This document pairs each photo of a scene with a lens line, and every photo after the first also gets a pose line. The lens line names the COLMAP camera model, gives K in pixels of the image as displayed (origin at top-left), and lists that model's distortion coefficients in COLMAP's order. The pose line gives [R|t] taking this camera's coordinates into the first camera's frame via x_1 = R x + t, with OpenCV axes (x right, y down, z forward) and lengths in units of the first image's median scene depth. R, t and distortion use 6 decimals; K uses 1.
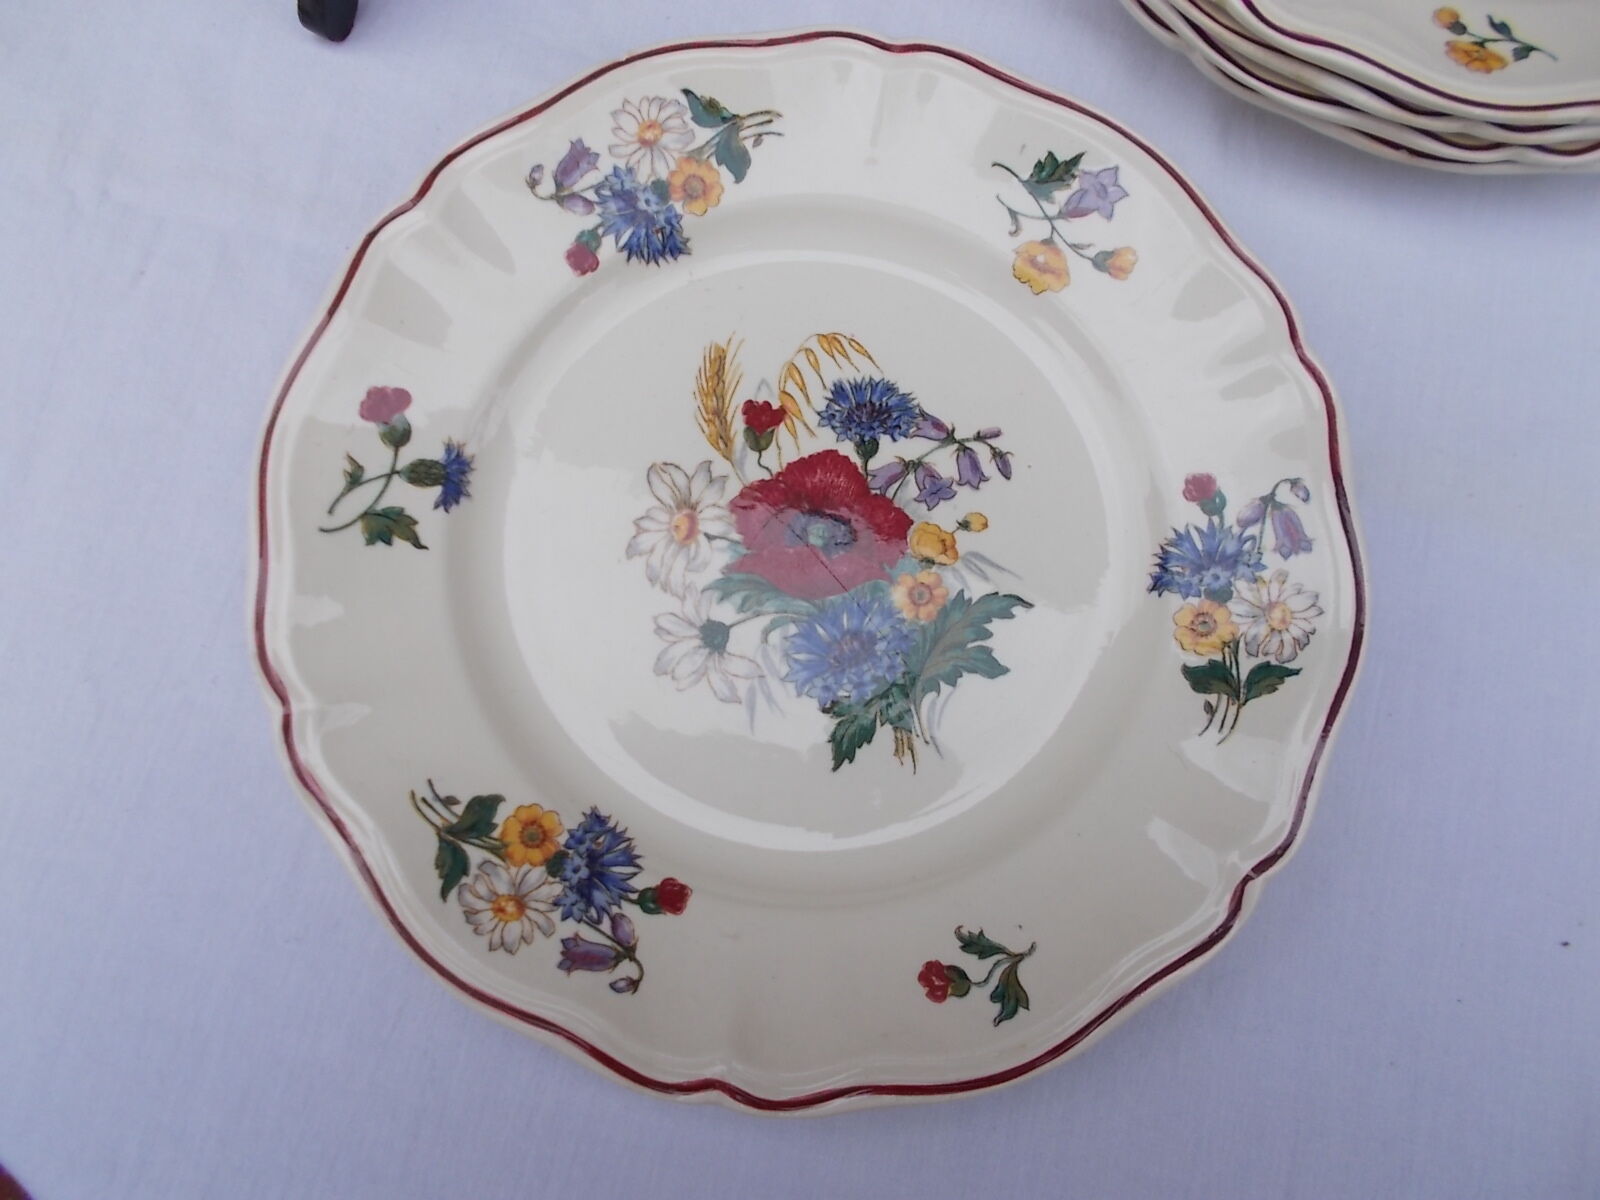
lens RADIAL K [[1197.2, 0, 818.5], [0, 1197.2, 604.1], [0, 0, 1]] dist [-0.048426, 0.174788]
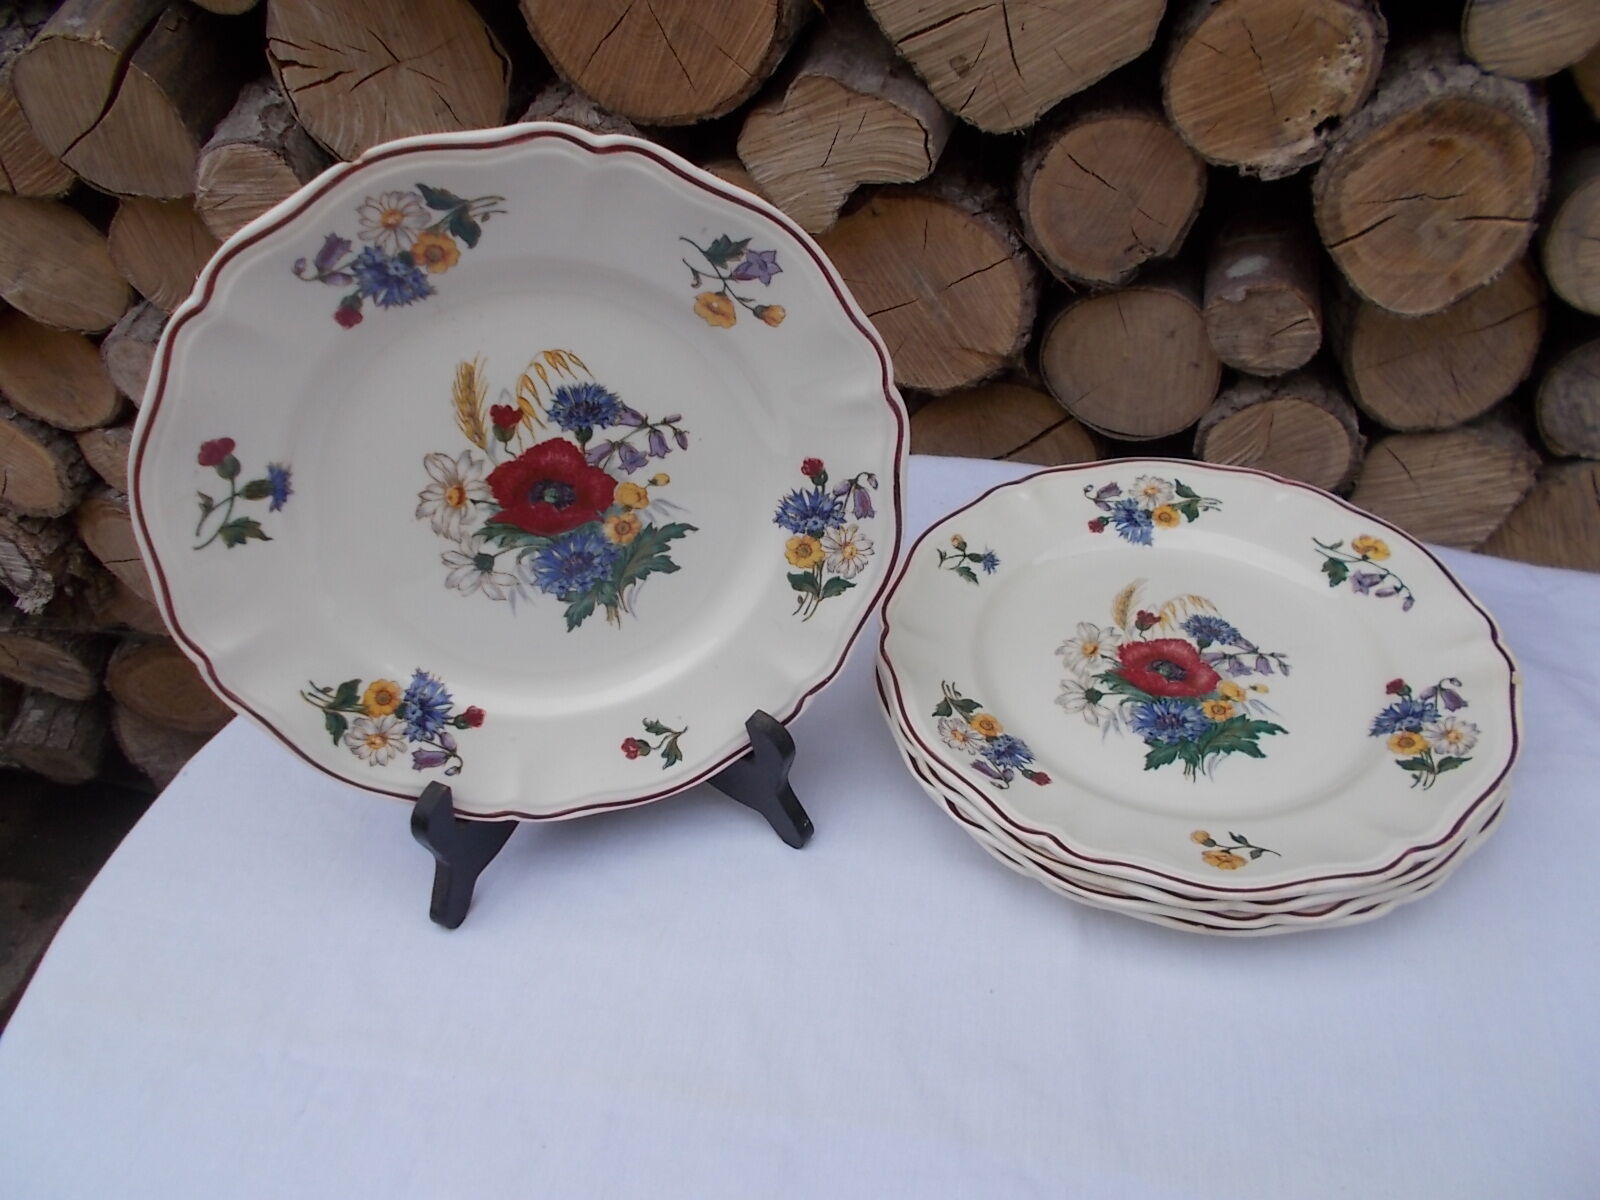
lens RADIAL K [[1197.2, 0, 818.5], [0, 1197.2, 604.1], [0, 0, 1]] dist [-0.048426, 0.174788]
pose [[0.978348, -0.043792, 0.202280, 0.017828], [-0.098556, 0.760853, 0.641396, -0.921287], [-0.181993, -0.647444, 0.740064, -0.214946]]
